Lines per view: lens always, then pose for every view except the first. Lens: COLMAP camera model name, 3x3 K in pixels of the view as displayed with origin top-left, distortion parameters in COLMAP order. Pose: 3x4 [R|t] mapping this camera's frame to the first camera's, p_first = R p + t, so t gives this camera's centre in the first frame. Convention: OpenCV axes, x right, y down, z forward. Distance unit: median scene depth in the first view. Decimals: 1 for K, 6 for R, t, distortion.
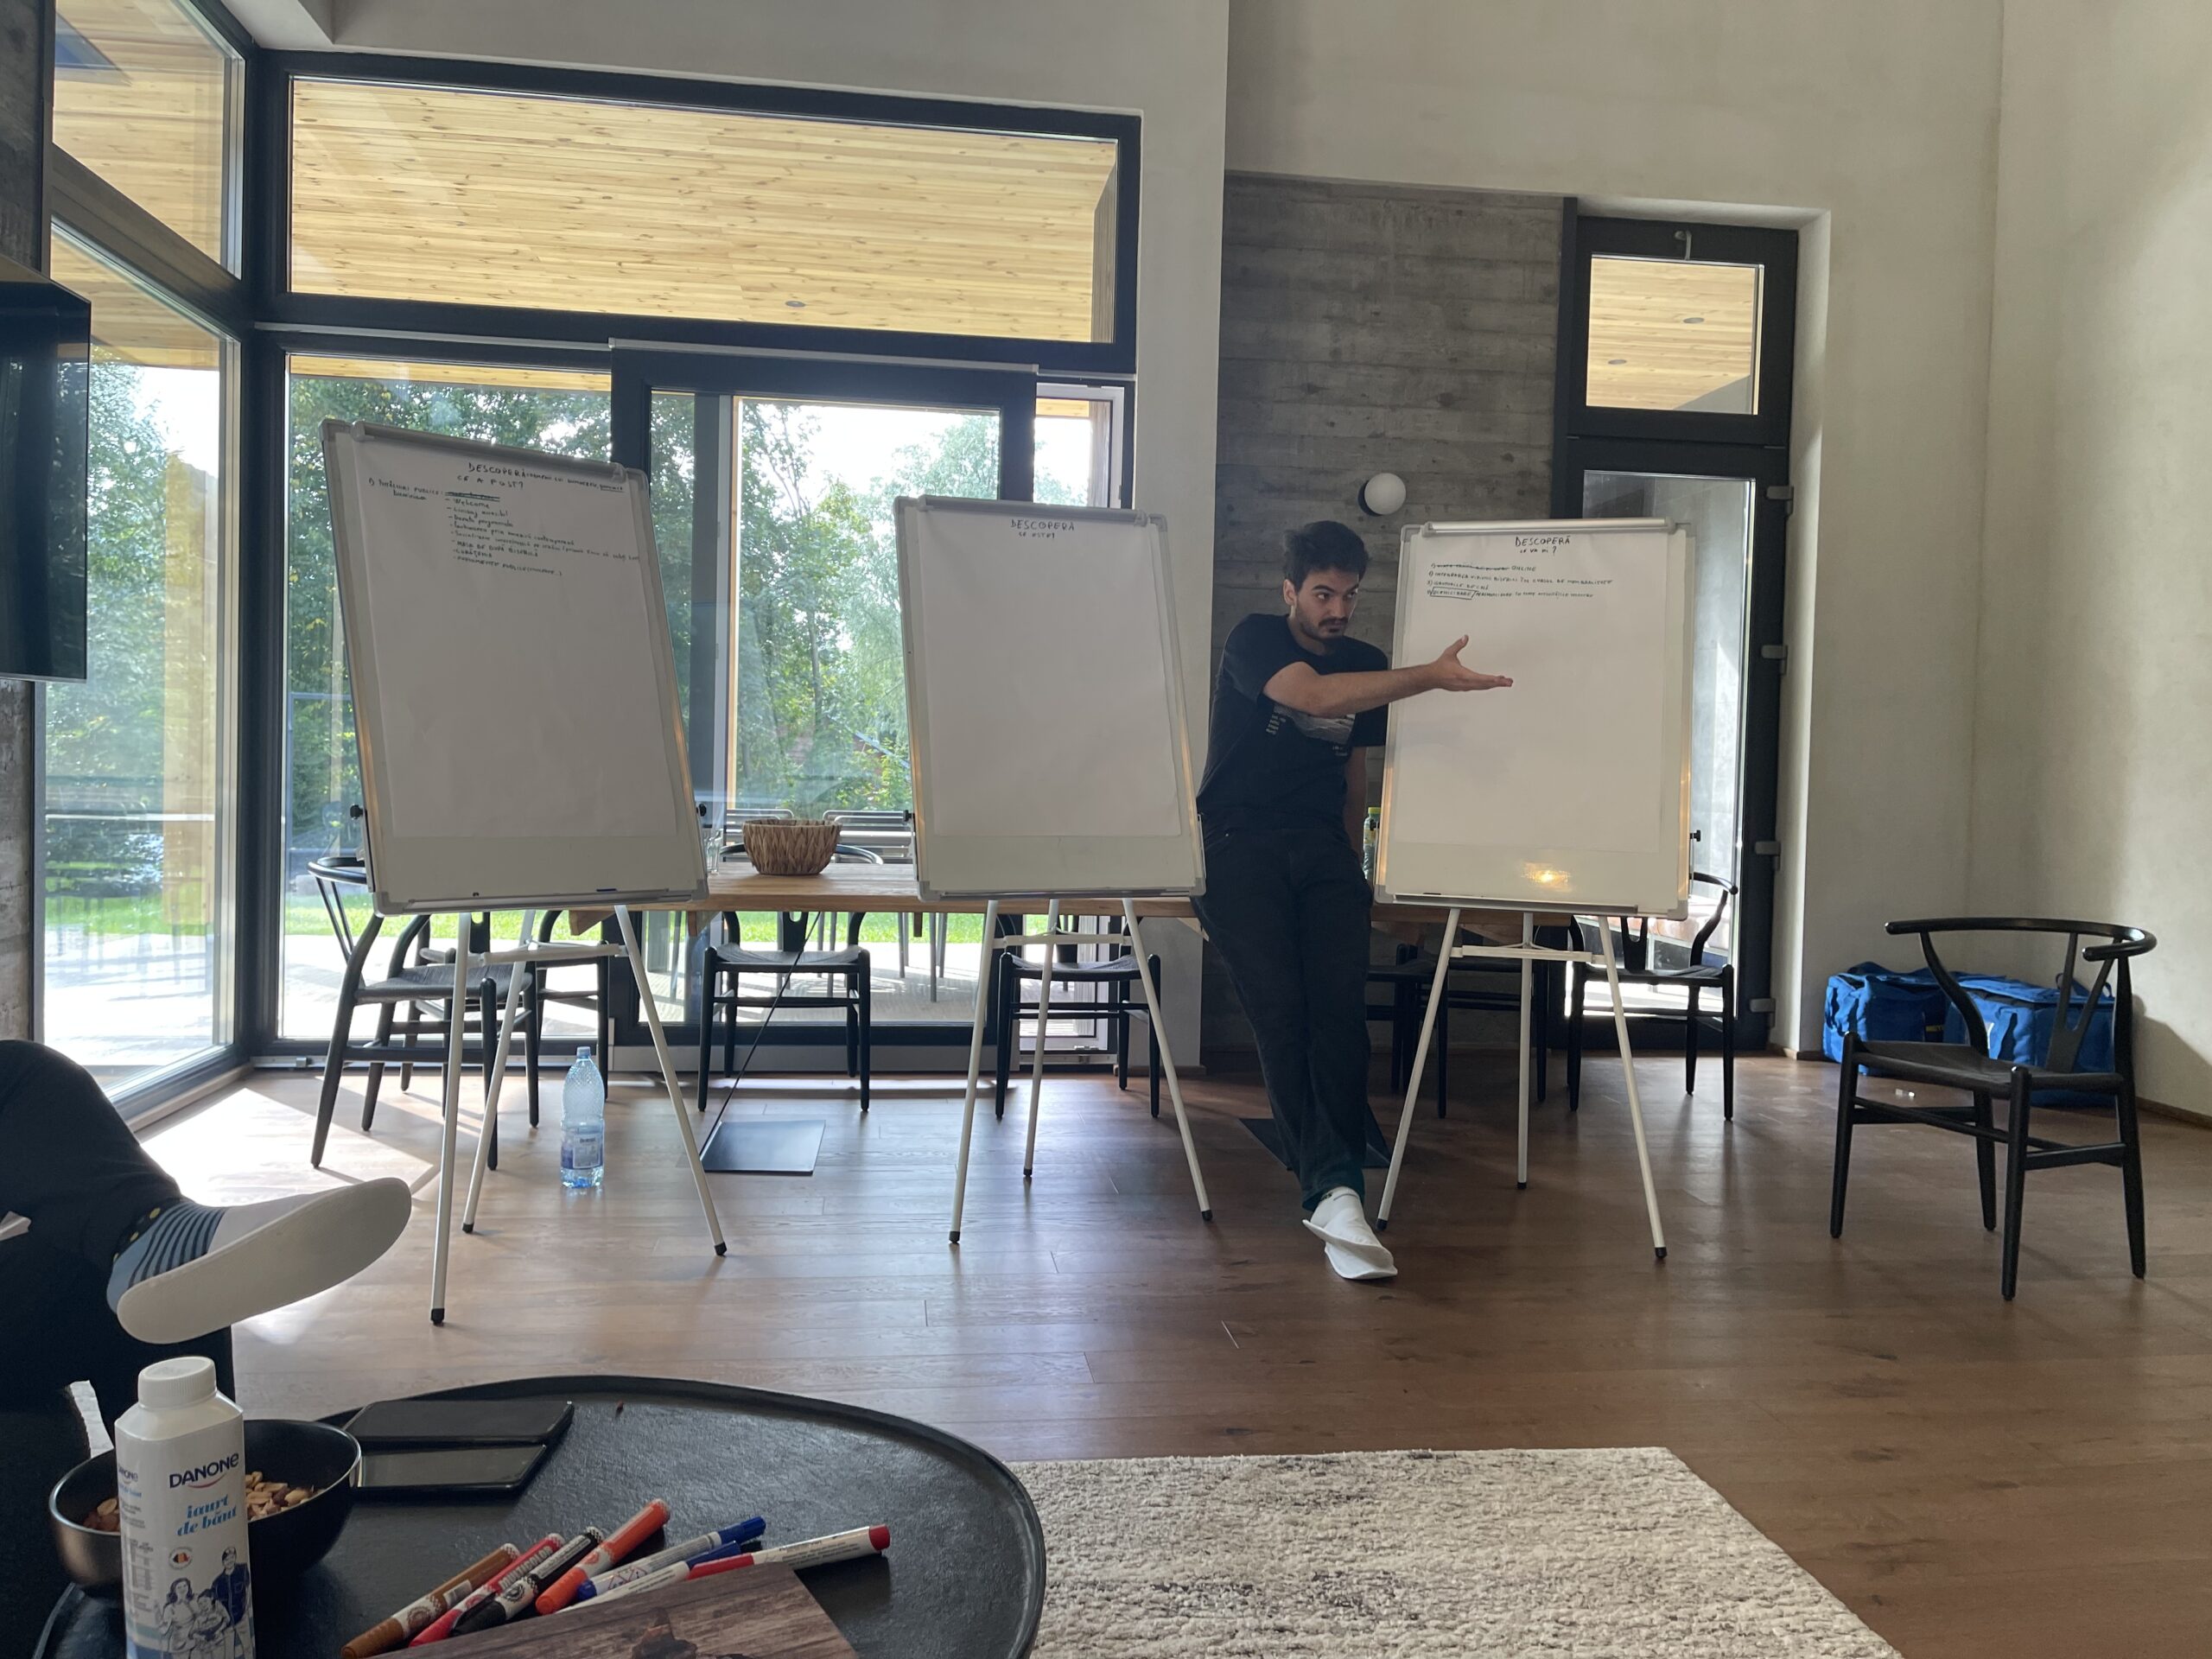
lens RADIAL K [[1736.9, 0, 1088.9], [0, 1736.9, 813.6], [0, 0, 1]] dist [0.063266, -0.088489]
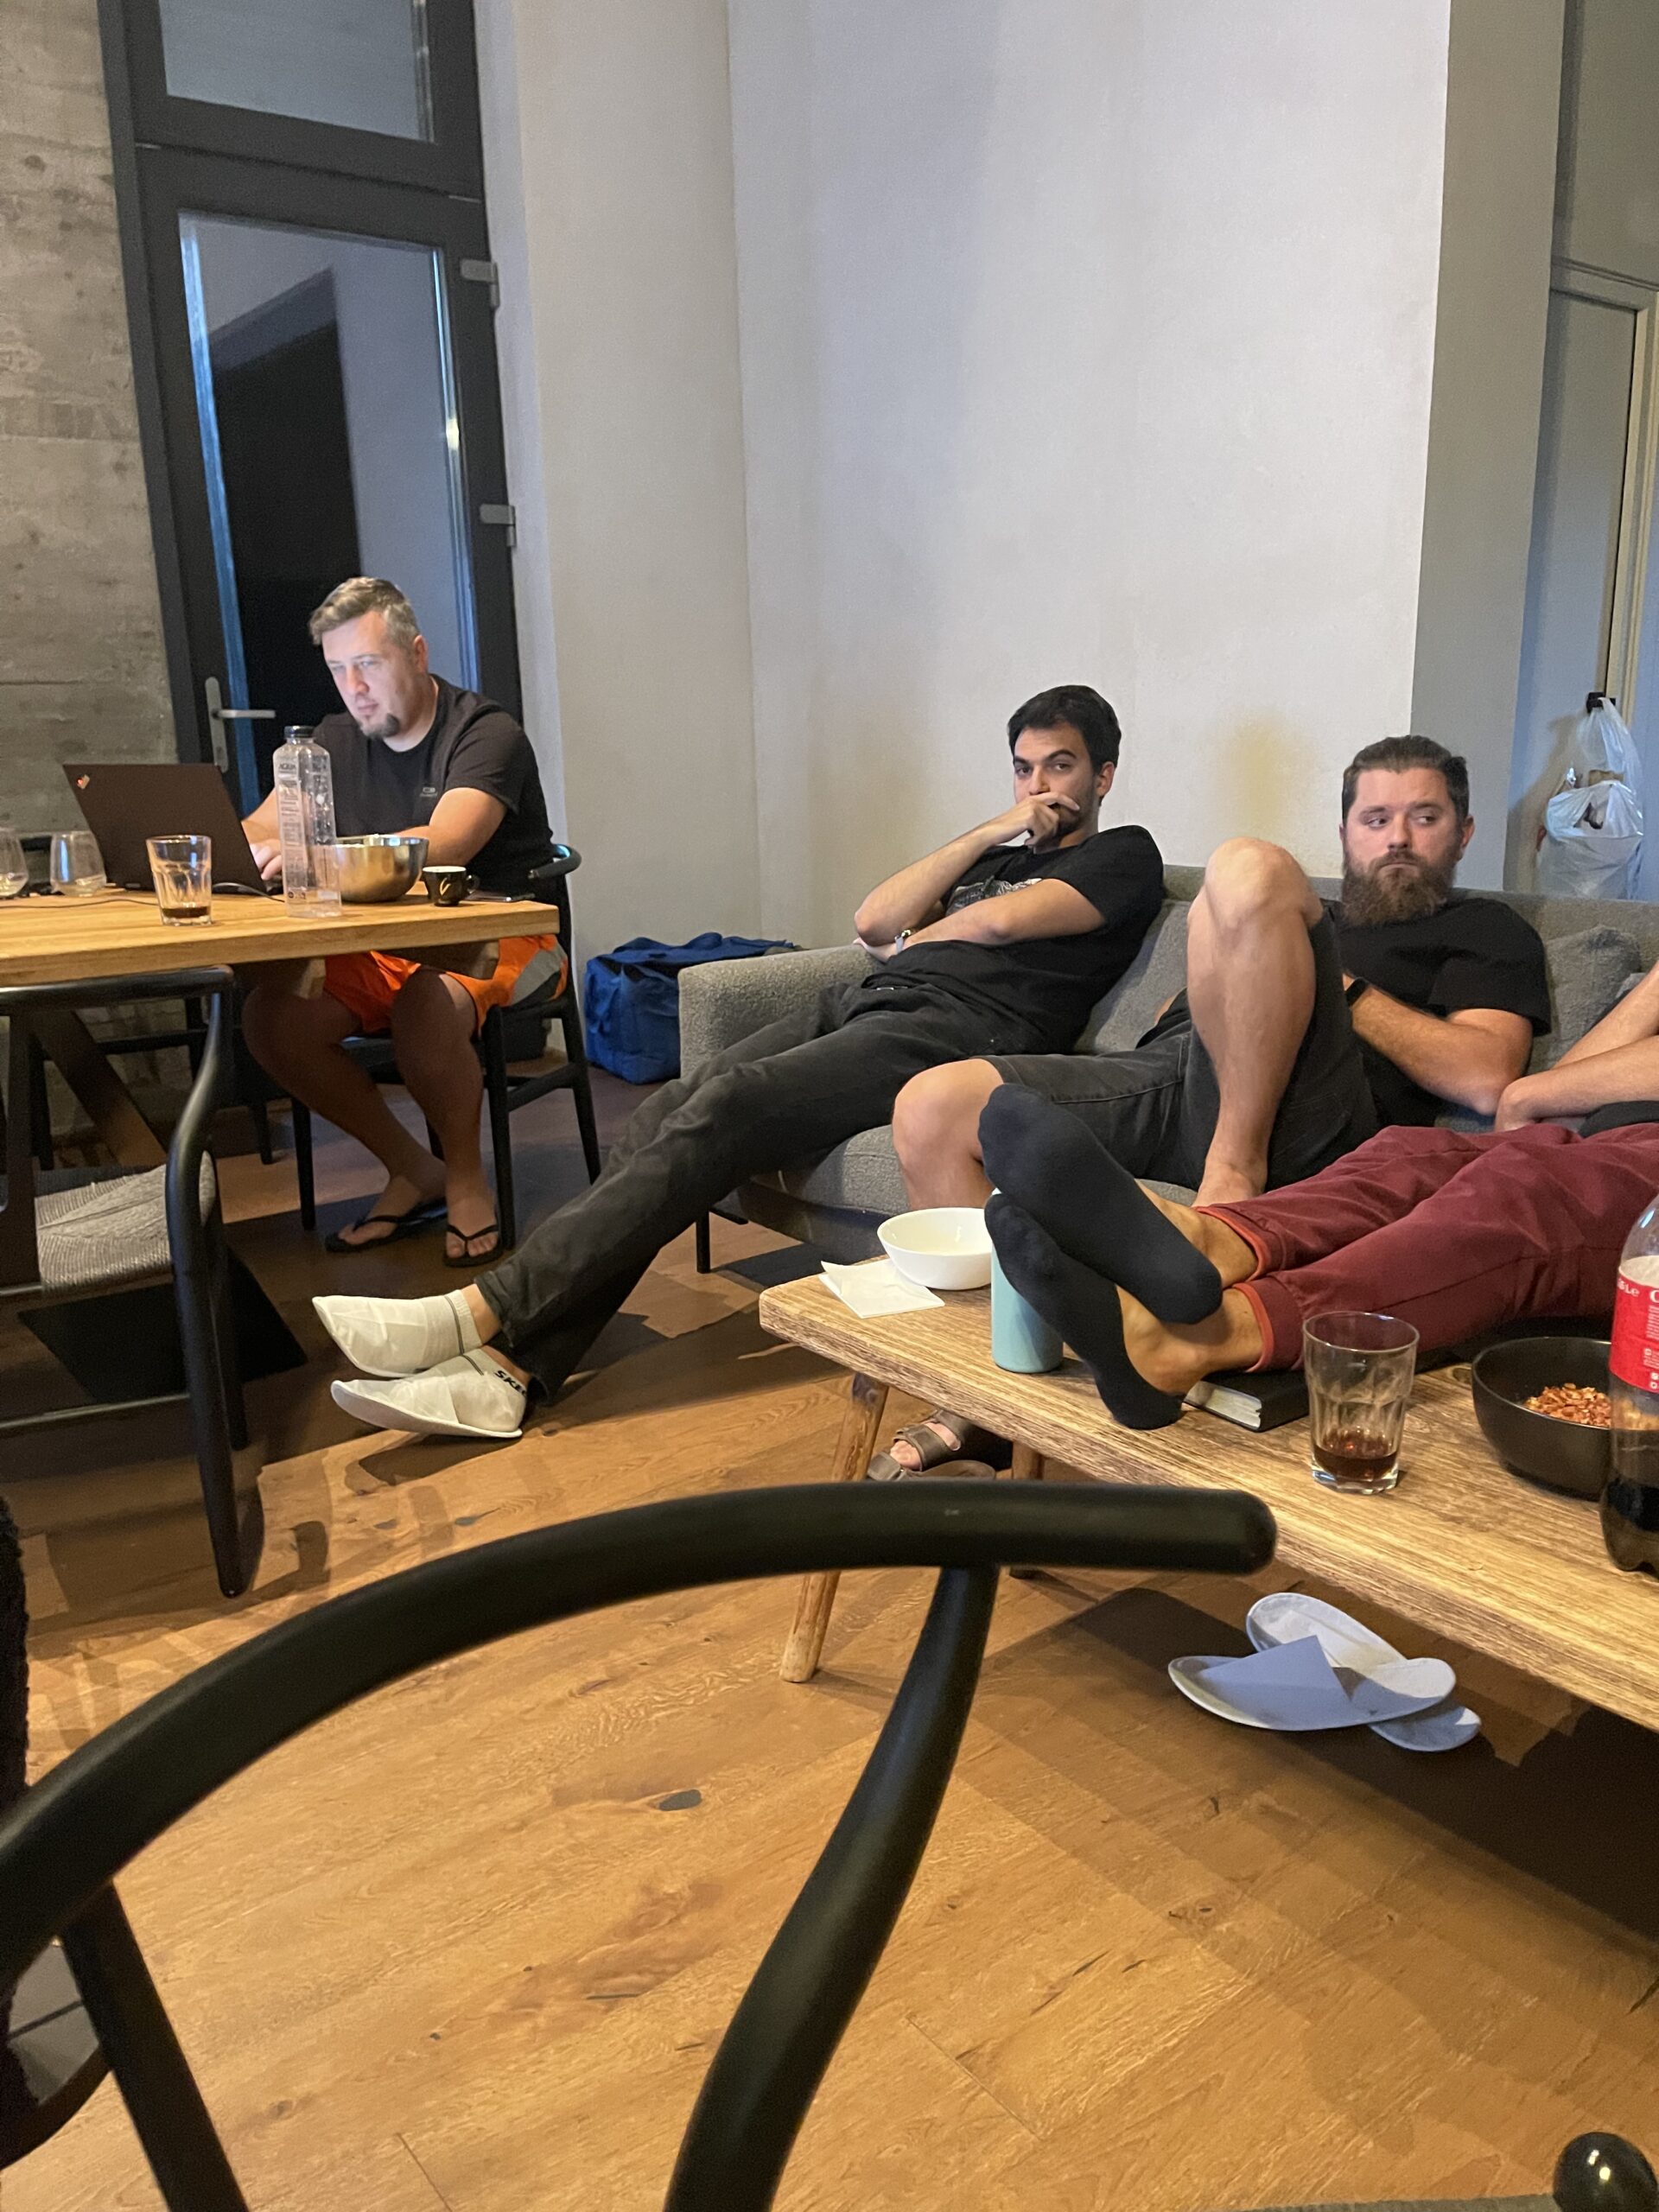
lens RADIAL K [[1736.9, 0, 850.6], [0, 1736.9, 1084.7], [0, 0, 1]] dist [0.063266, -0.088489]
pose [[0.864205, -0.143977, 0.482101, 0.148473], [0.049661, 0.977913, 0.203028, -0.002135], [-0.500684, -0.151516, 0.852267, 0.301762]]
